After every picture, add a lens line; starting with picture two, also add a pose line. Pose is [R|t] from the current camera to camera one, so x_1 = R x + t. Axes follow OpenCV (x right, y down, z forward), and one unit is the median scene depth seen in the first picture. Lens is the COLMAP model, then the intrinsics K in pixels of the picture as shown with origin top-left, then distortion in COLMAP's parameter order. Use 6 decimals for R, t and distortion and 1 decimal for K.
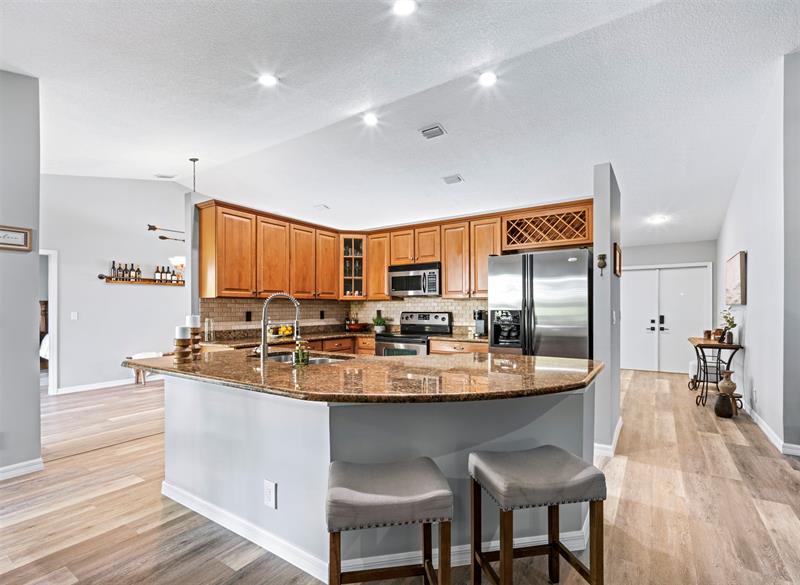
lens RADIAL K [[385.3, 0, 403.4], [0, 385.3, 309.5], [0, 0, 1]] dist [-0.001735, 0.000180]
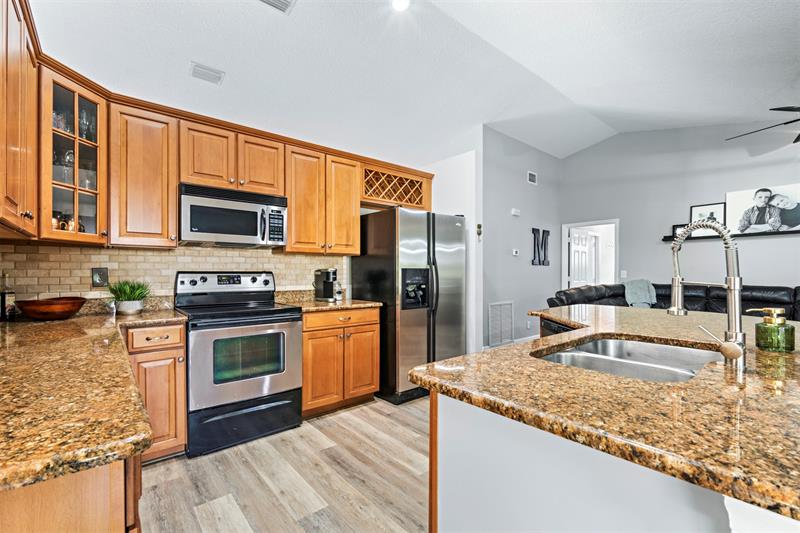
lens RADIAL K [[349.5, 0, 393.0], [0, 349.5, 272.7], [0, 0, 1]] dist [-0.001300, 0.000217]
pose [[0.290564, 0.002519, 0.956852, -0.429513], [0.001937, 0.999993, -0.003221, 0.011380], [-0.956854, 0.002790, 0.290557, 0.627168]]
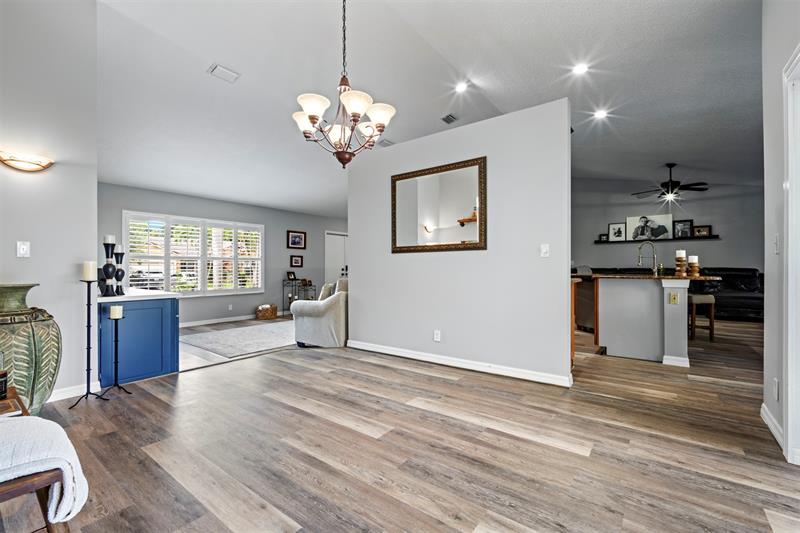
lens RADIAL K [[345.6, 0, 396.0], [0, 345.6, 267.9], [0, 0, 1]] dist [-0.000096, -0.000051]
pose [[0.069767, 0.004817, 0.997552, -1.092242], [0.003570, 0.999981, -0.005078, 0.049995], [-0.997557, 0.003915, 0.069748, 1.087804]]
